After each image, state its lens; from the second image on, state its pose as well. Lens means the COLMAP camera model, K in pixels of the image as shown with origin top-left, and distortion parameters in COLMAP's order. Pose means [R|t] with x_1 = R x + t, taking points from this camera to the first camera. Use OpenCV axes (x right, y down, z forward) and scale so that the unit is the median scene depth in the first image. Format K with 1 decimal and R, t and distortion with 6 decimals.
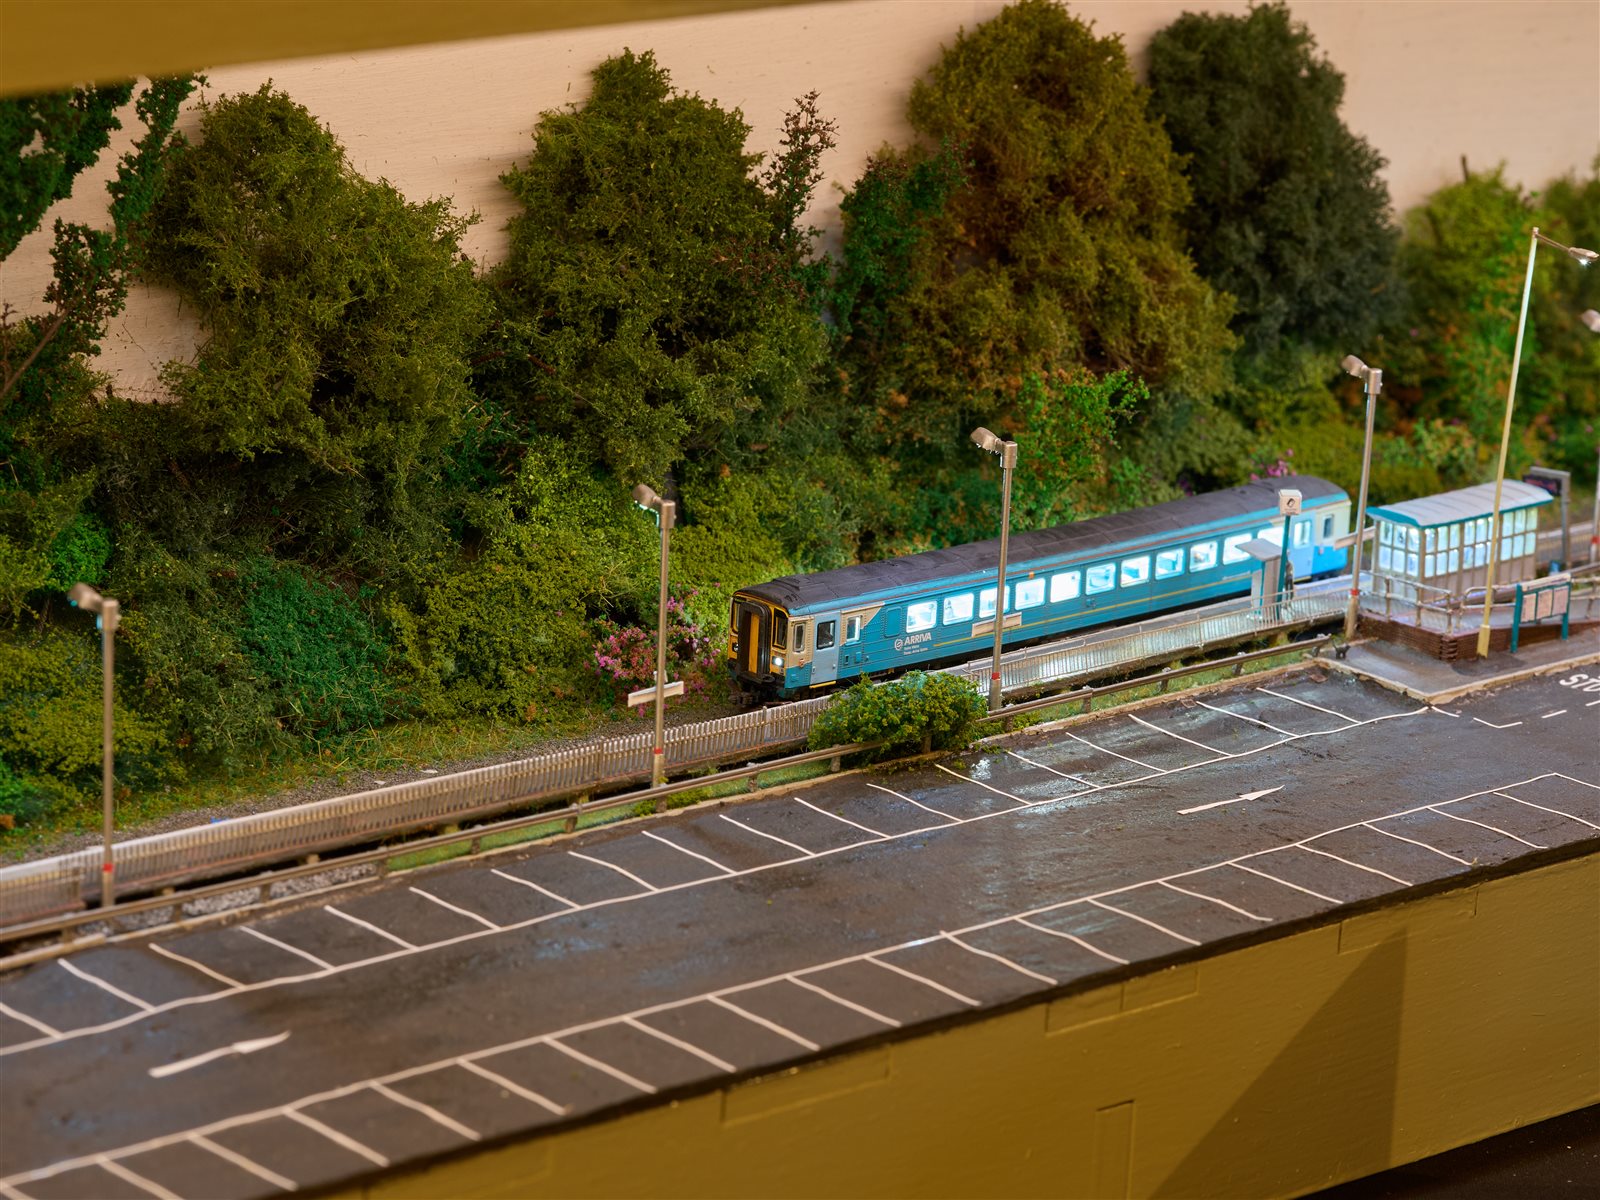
lens RADIAL K [[6032.1, 0, 800.0], [0, 6032.1, 600.0], [0, 0, 1]] dist [0.053135, 0.580527]
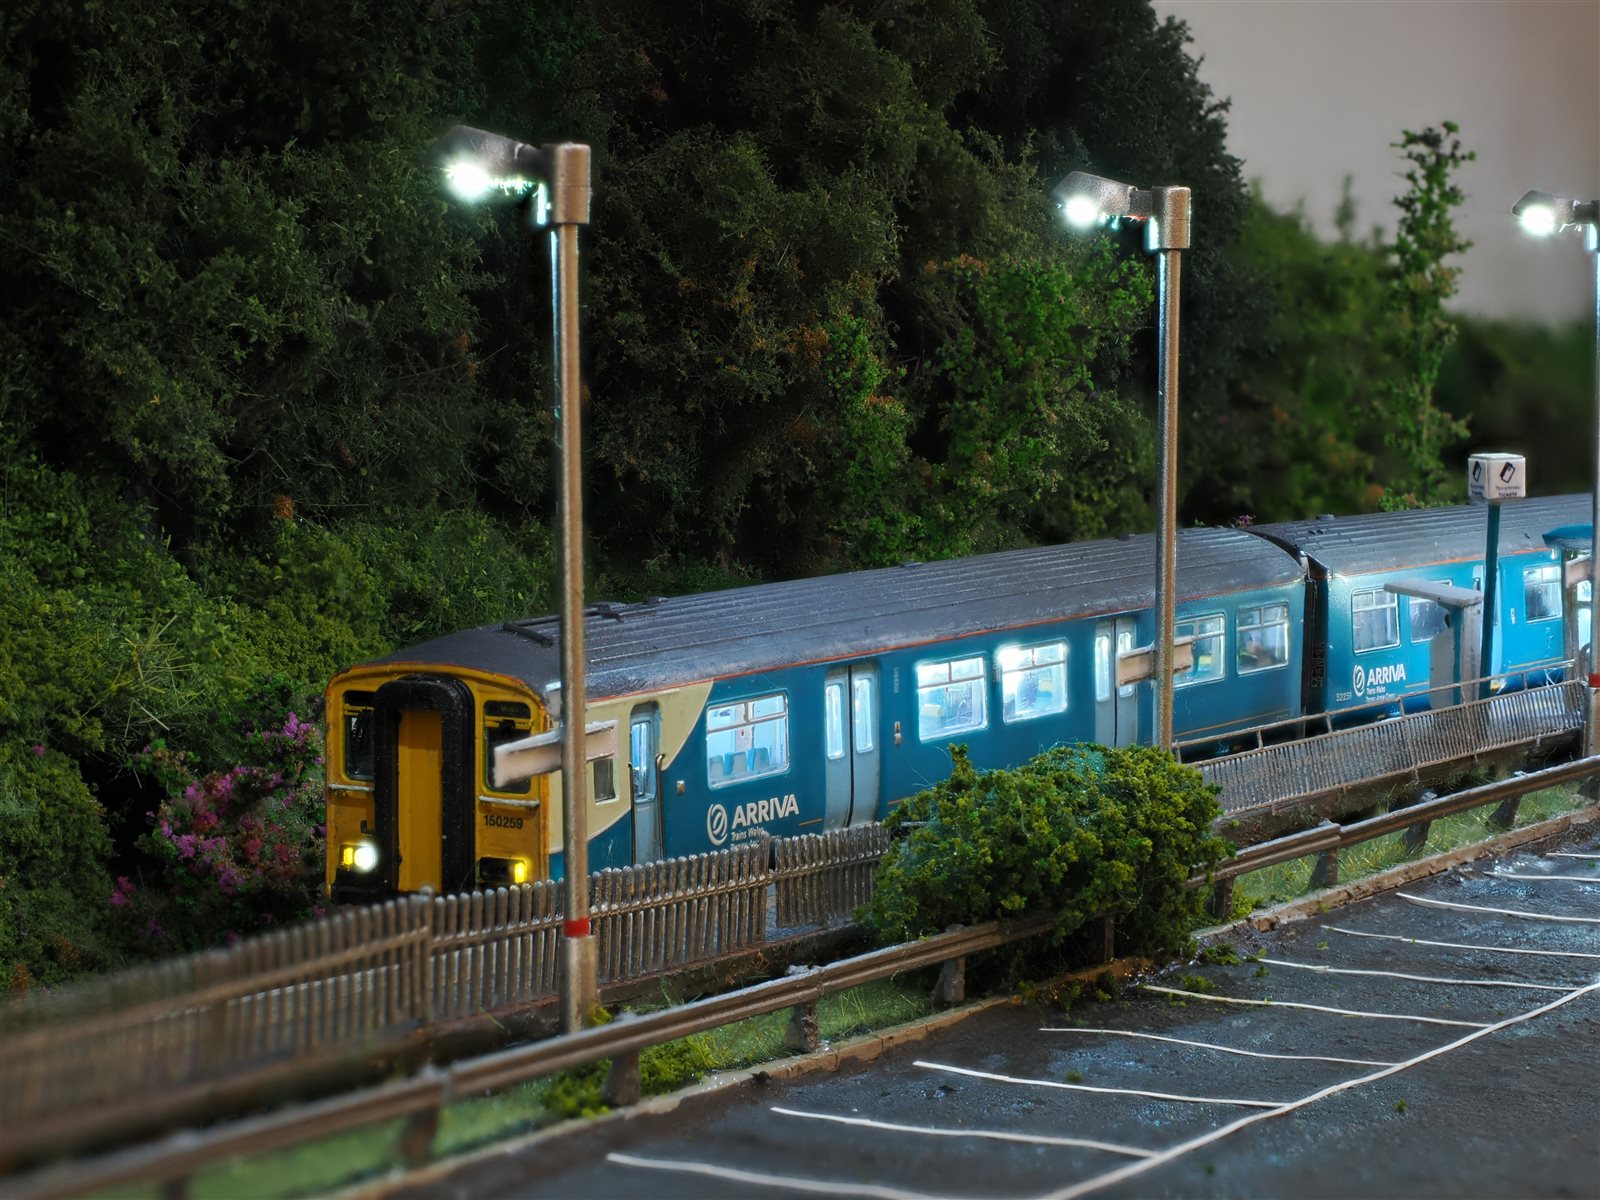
lens RADIAL K [[4408.9, 0, 797.1], [0, 4408.9, 540.5], [0, 0, 1]] dist [0.012894, 0.217132]
pose [[0.944280, -0.063696, 0.322921, -0.078770], [0.132683, 0.971514, -0.196357, 0.047410], [-0.301215, 0.228262, 0.925833, 0.683510]]
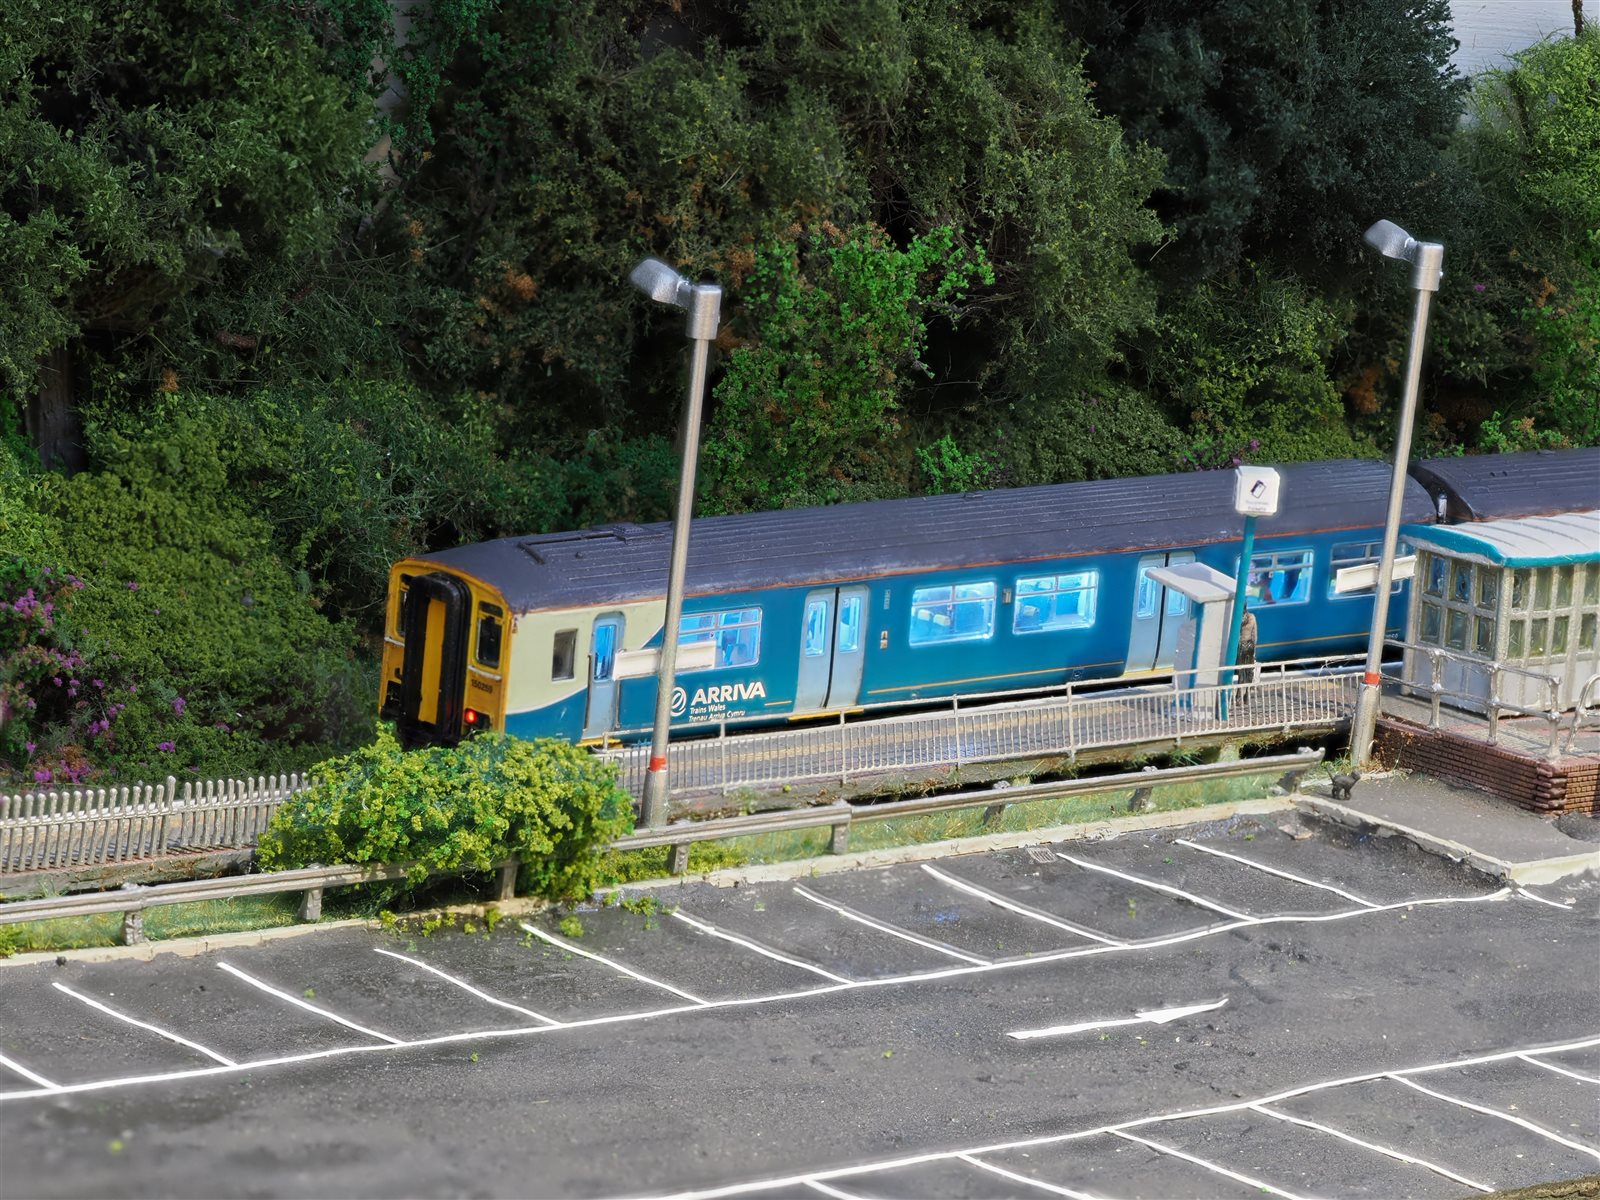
lens RADIAL K [[7077.9, 0, 800.0], [0, 7077.9, 600.0], [0, 0, 1]] dist [-0.000105, -1.351571]
pose [[0.998411, 0.050788, 0.024423, 0.027249], [-0.048767, 0.995818, -0.077255, 0.040795], [-0.028244, 0.075941, 0.996712, 0.388647]]
